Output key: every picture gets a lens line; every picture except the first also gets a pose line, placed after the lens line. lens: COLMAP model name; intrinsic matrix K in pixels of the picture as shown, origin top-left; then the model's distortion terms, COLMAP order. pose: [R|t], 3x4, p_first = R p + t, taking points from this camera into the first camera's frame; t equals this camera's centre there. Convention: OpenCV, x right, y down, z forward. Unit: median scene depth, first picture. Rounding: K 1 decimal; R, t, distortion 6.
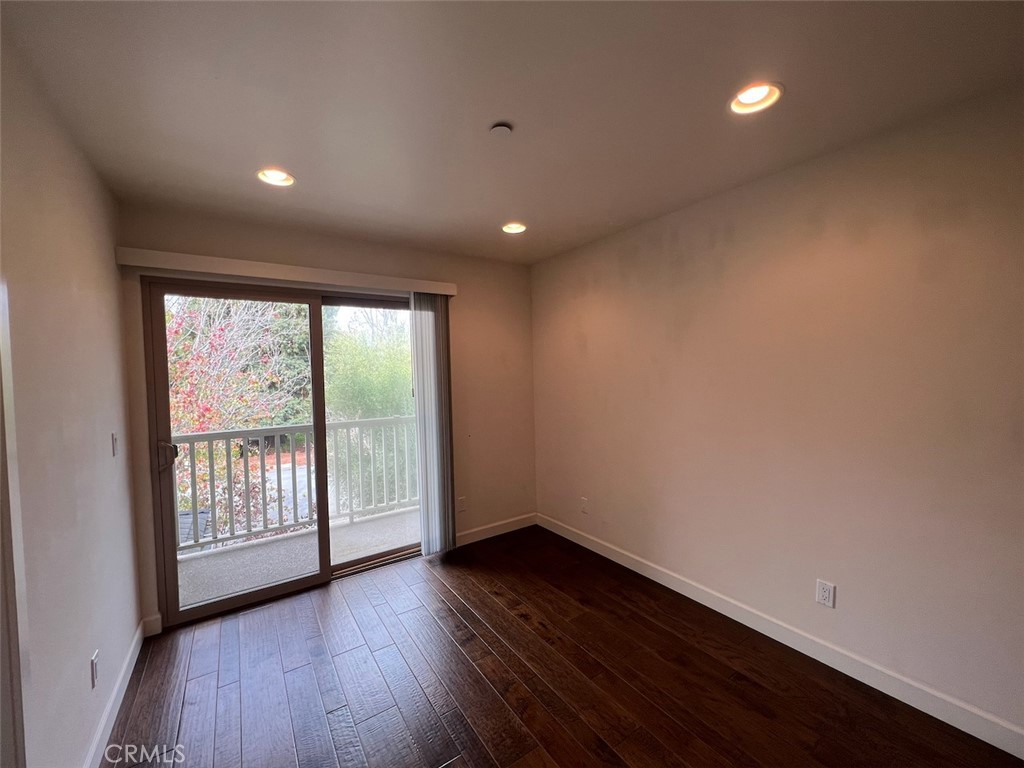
lens RADIAL K [[409.5, 0, 512.1], [0, 409.5, 387.0], [0, 0, 1]] dist [-0.002937, 0.000186]
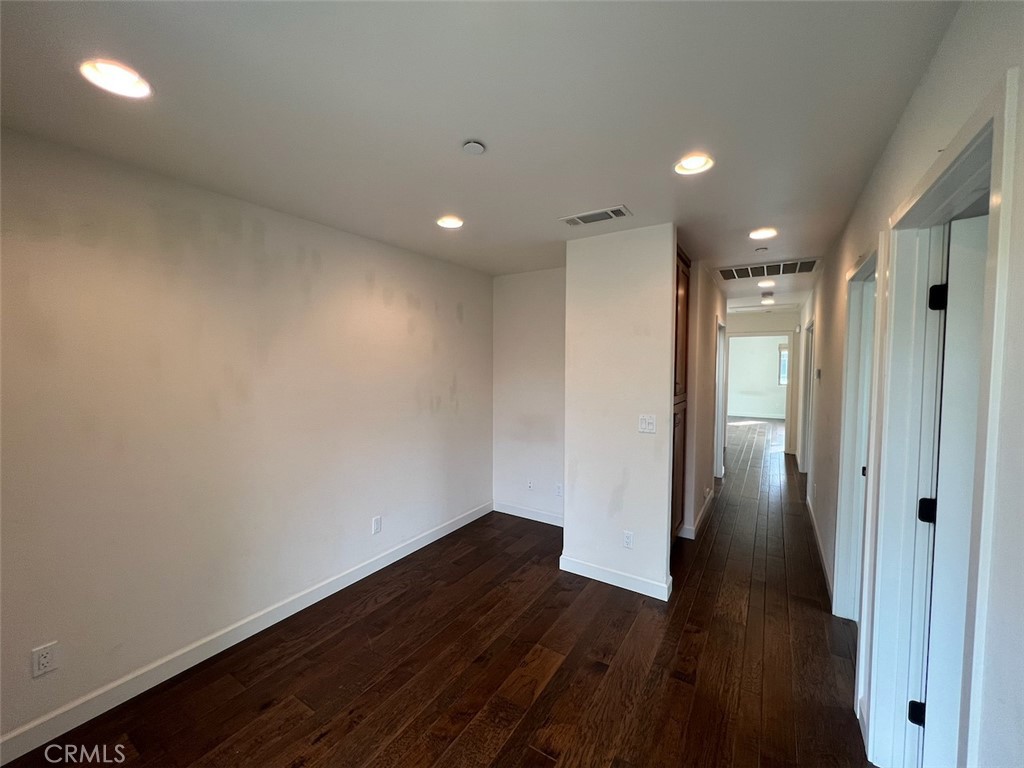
lens RADIAL K [[409.5, 0, 511.4], [0, 409.5, 384.0], [0, 0, 1]] dist [-0.002937, 0.000186]
pose [[-0.390005, -0.029429, 0.920342, -0.852756], [0.043060, 0.997813, 0.050153, -0.078930], [-0.919806, 0.059190, -0.387884, 1.128287]]
